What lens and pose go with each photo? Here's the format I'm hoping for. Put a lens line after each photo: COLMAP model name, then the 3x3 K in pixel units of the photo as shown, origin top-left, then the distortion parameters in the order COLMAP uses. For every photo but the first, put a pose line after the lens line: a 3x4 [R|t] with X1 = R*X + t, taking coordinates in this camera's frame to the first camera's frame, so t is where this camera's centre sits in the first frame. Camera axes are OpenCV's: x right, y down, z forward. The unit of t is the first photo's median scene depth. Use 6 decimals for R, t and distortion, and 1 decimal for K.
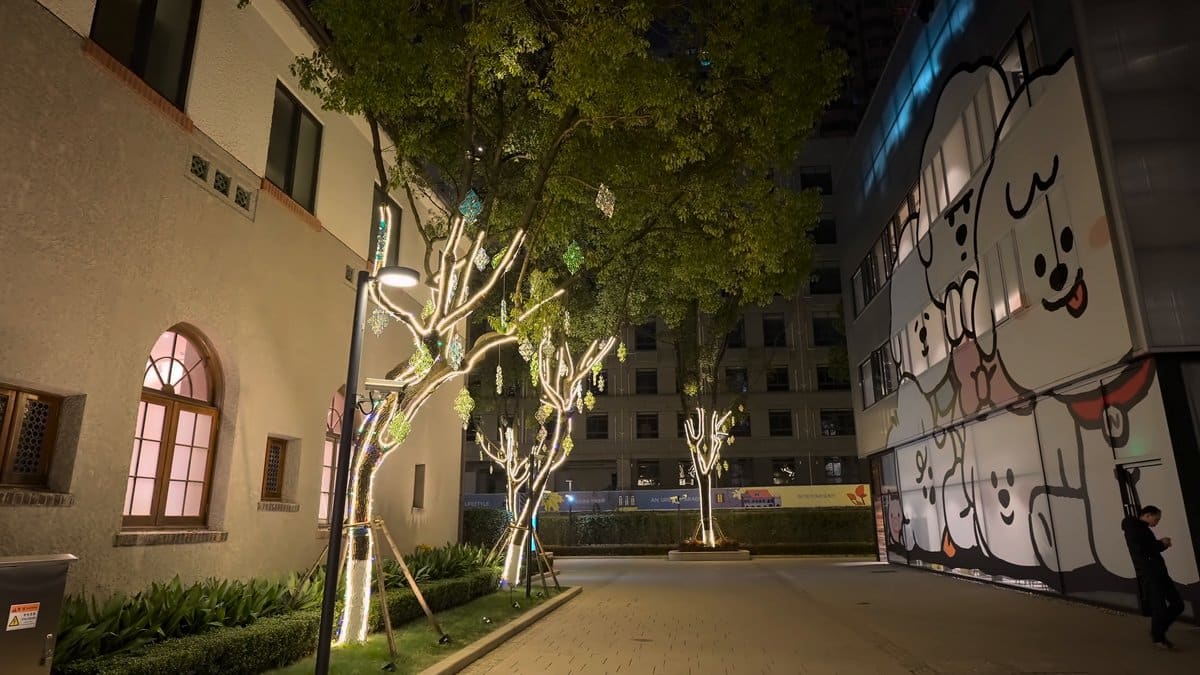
lens RADIAL K [[722.4, 0, 599.2], [0, 722.4, 330.1], [0, 0, 1]] dist [0.001542, -0.000910]
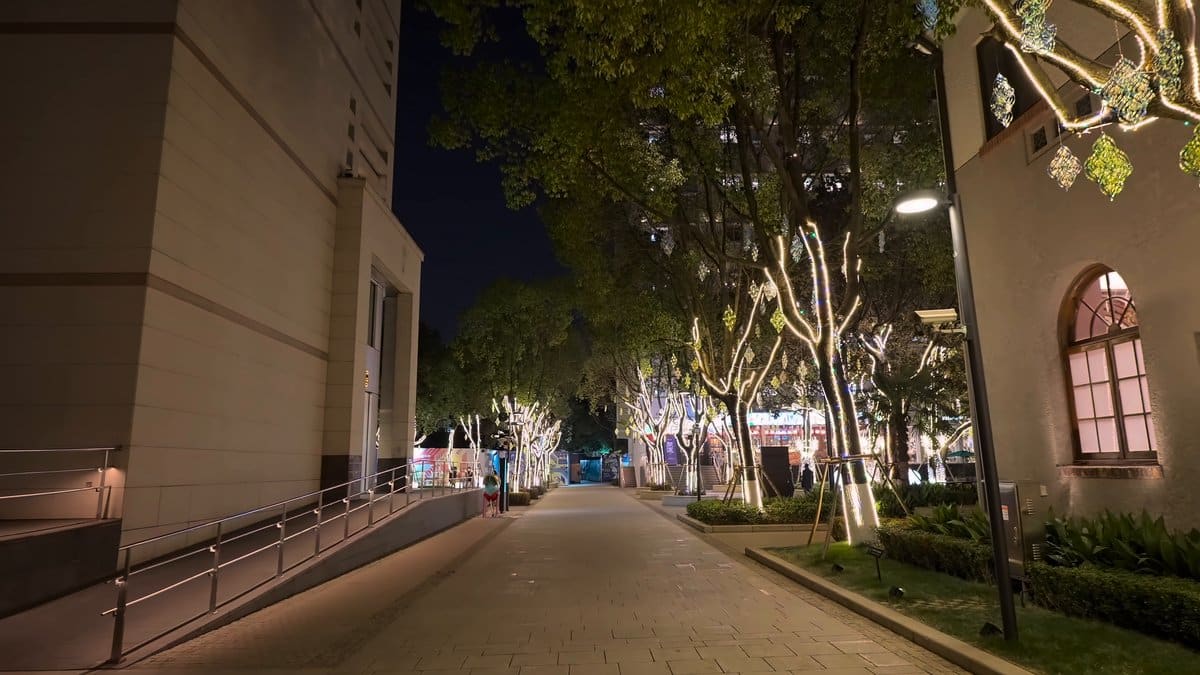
lens RADIAL K [[722.4, 0, 599.2], [0, 722.4, 330.1], [0, 0, 1]] dist [0.001542, -0.000910]
pose [[-0.989043, -0.012400, -0.147109, 0.279923], [0.051521, 0.904827, -0.422651, 0.491330], [0.138349, -0.425599, -0.894274, 1.863537]]
